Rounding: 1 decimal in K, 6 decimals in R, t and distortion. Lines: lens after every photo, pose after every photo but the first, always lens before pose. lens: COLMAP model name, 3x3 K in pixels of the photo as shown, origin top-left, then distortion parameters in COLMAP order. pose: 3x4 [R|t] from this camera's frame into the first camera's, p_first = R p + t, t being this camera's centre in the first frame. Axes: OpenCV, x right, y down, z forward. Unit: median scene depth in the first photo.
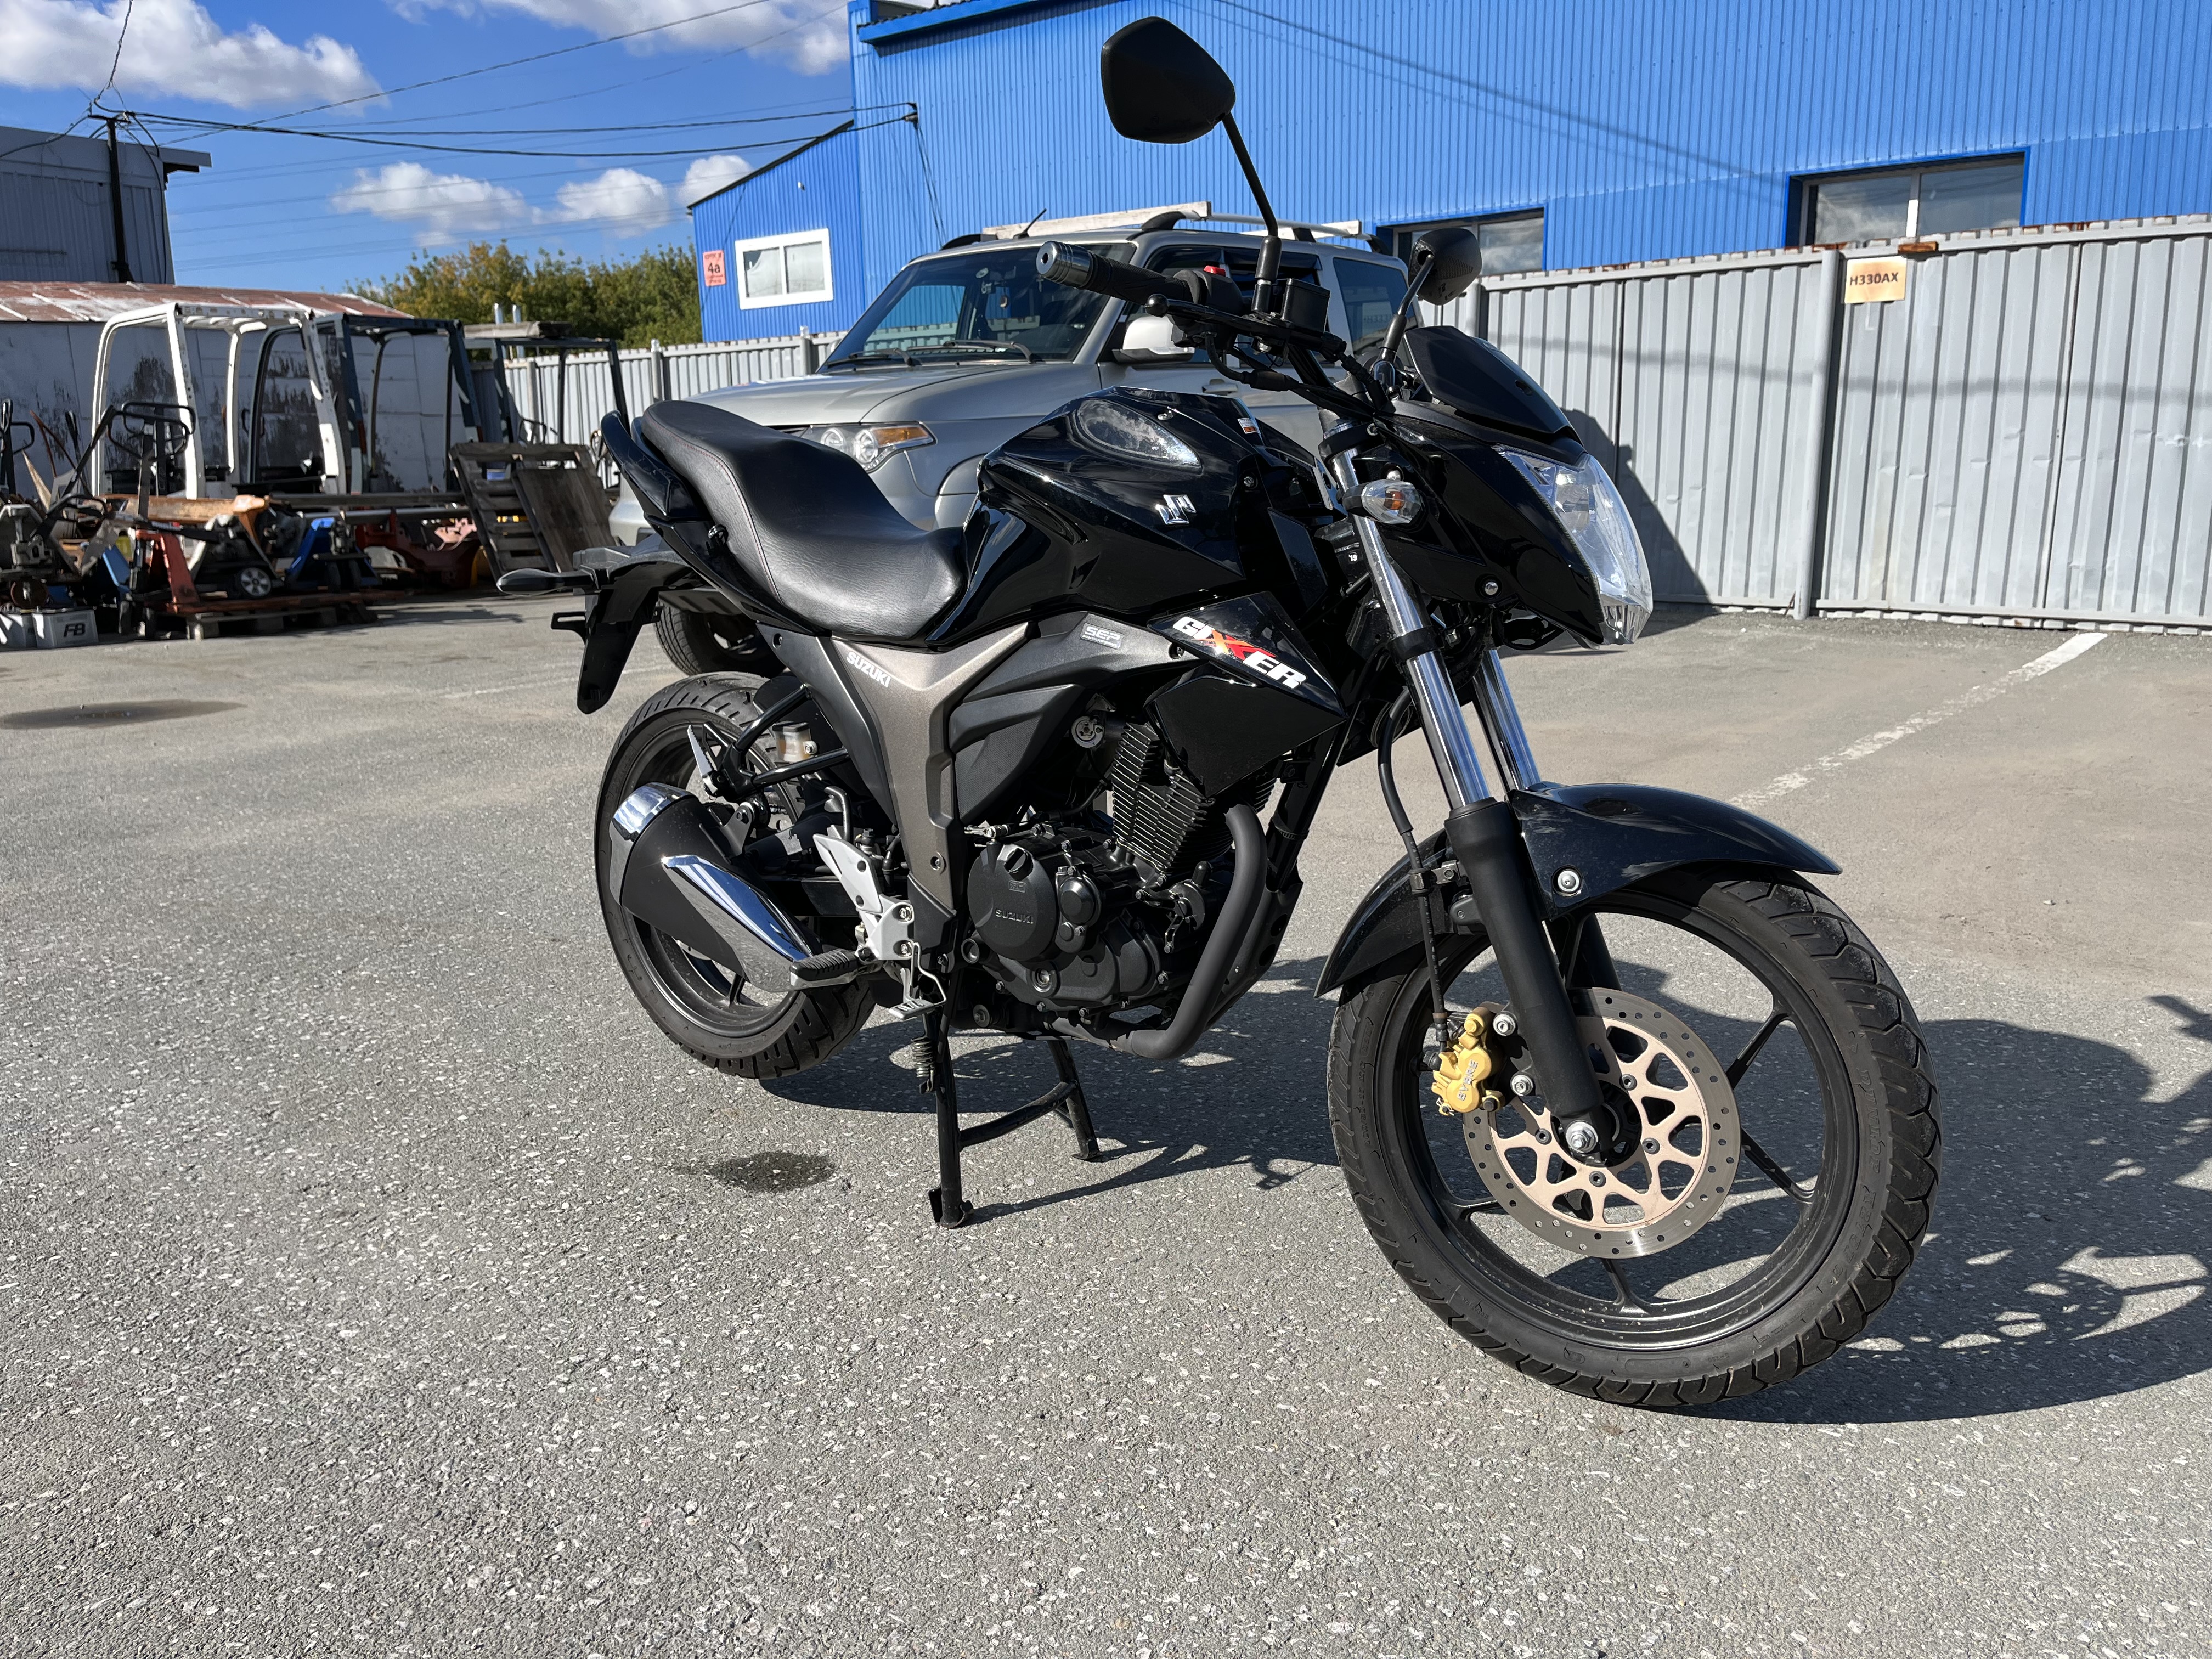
lens RADIAL K [[1647.4, 0, 1111.6], [0, 1647.4, 831.5], [0, 0, 1]] dist [0.092405, -0.137225]
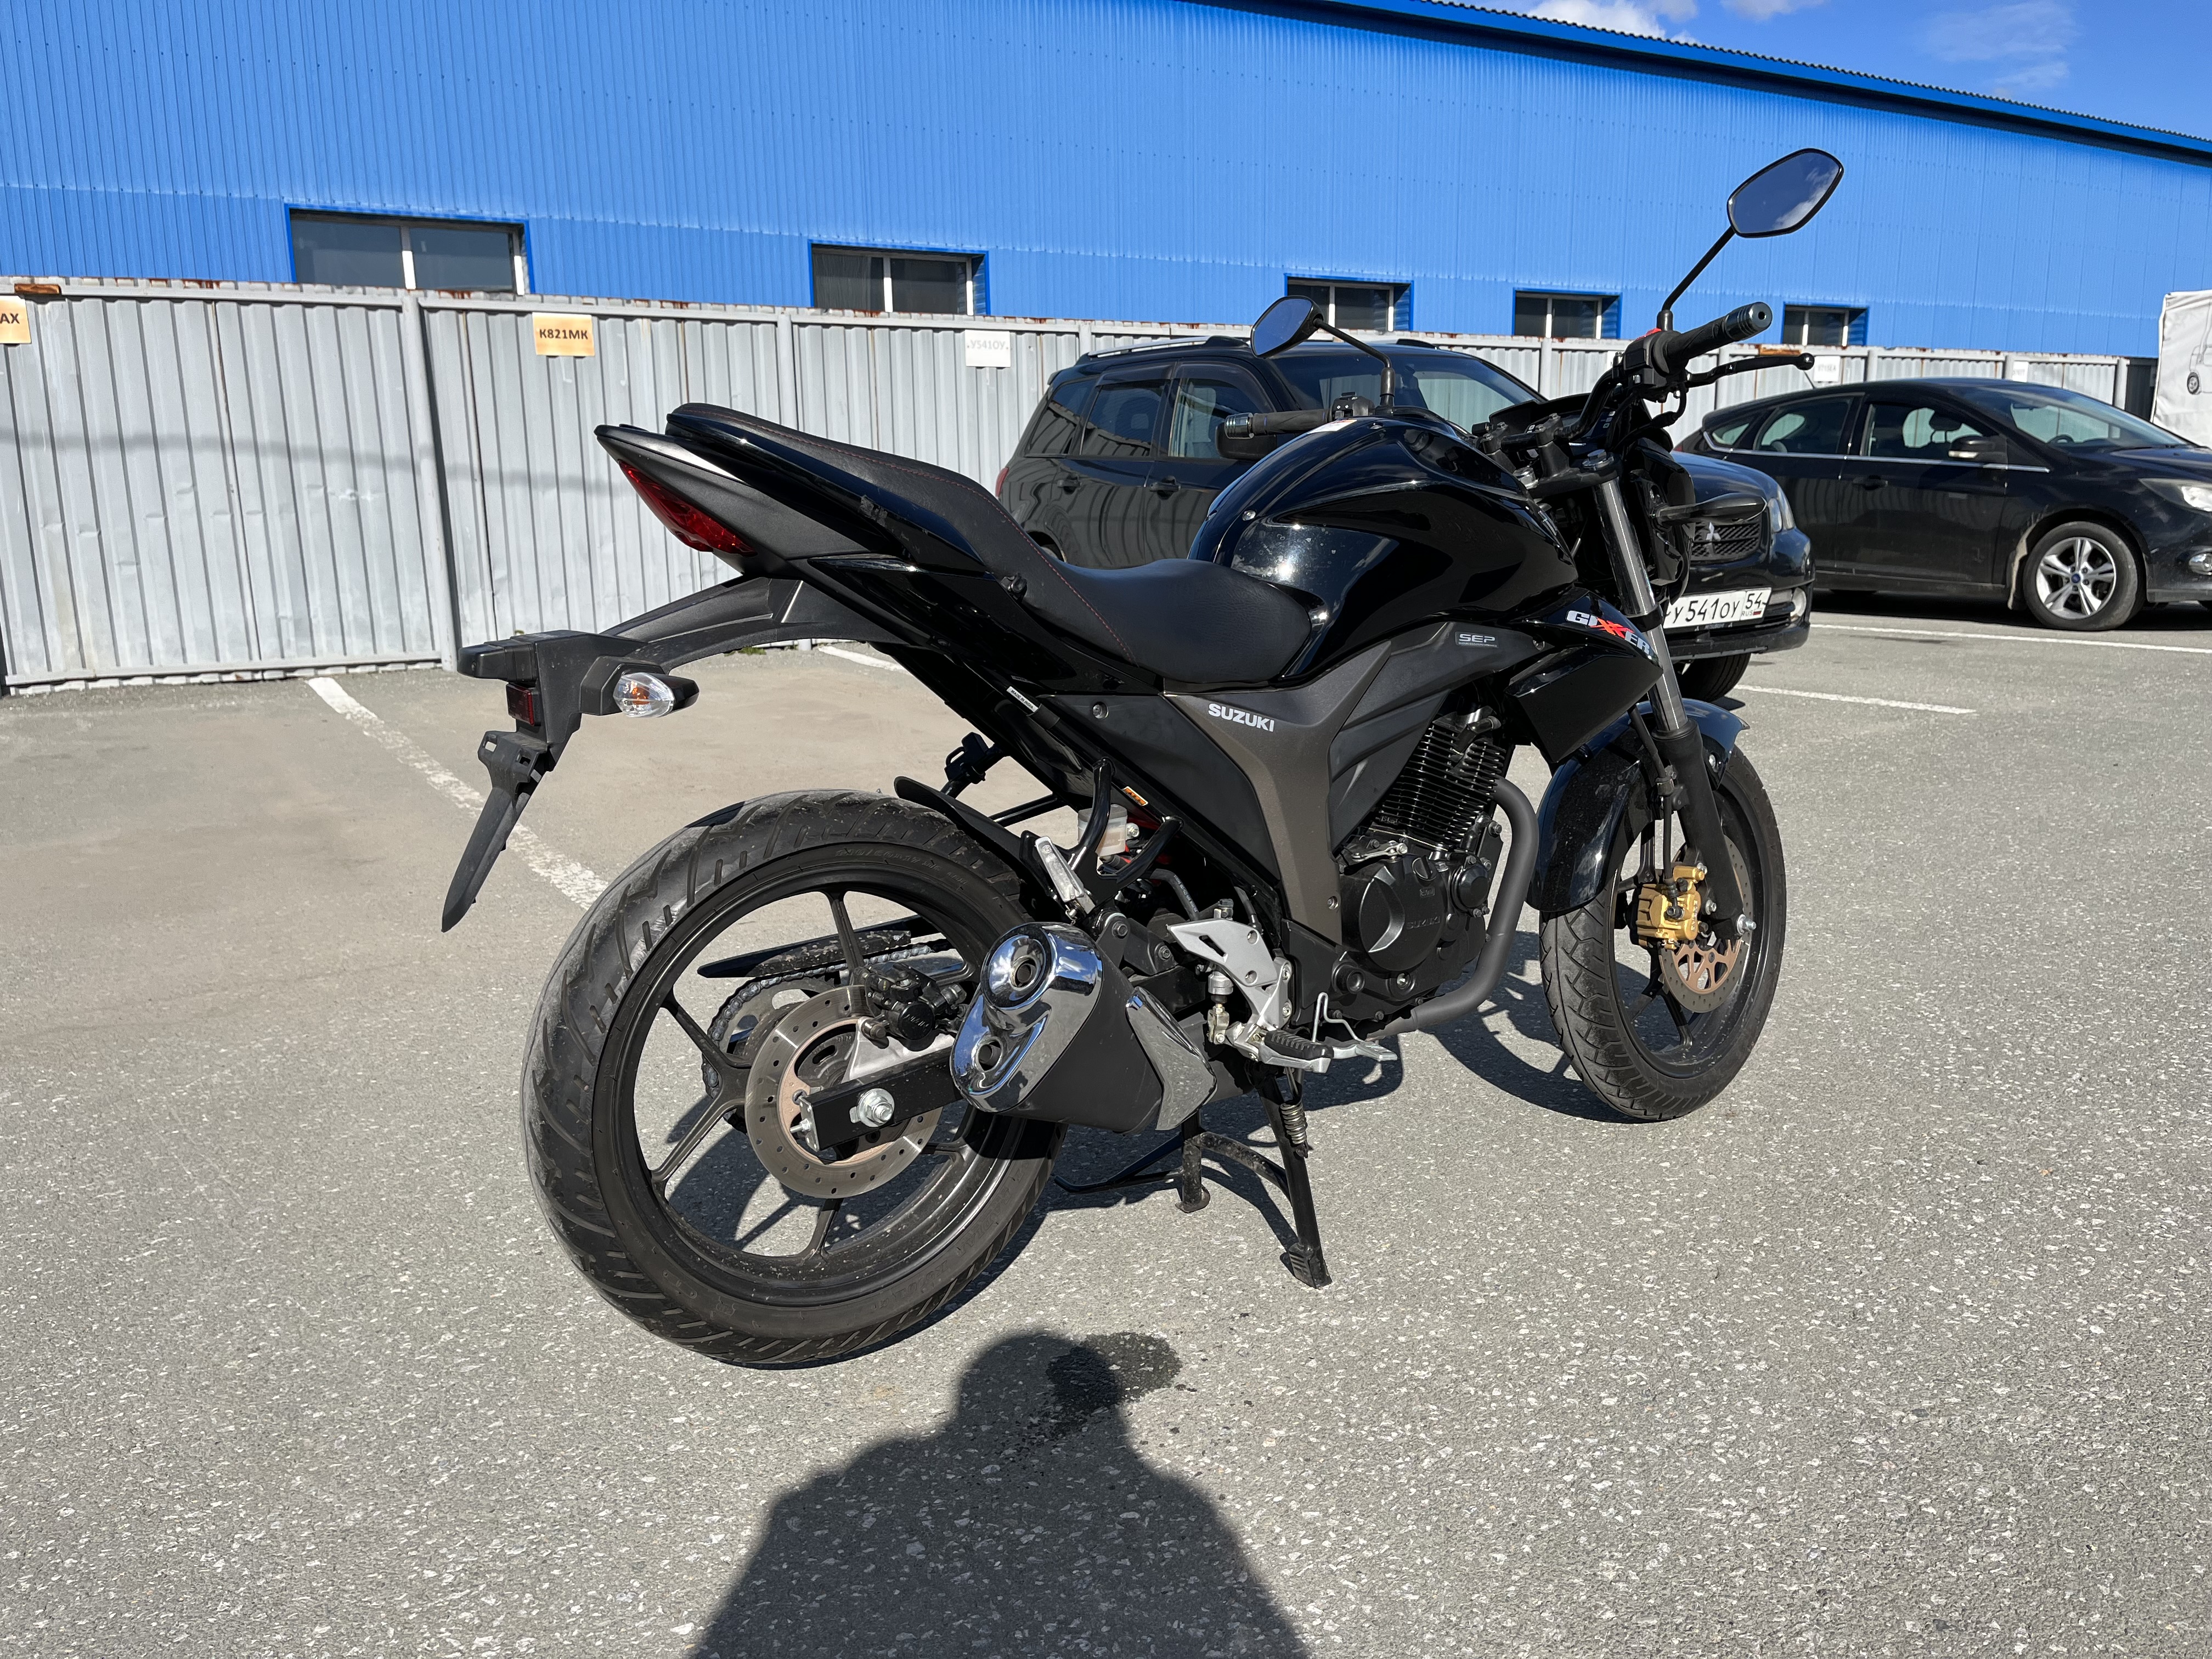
lens RADIAL K [[1647.4, 0, 1111.6], [0, 1647.4, 831.5], [0, 0, 1]] dist [0.092405, -0.137225]
pose [[0.332857, -0.183631, 0.924925, -0.228188], [0.218091, 0.969254, 0.113947, -0.036040], [-0.917411, 0.163789, 0.362671, 0.178550]]
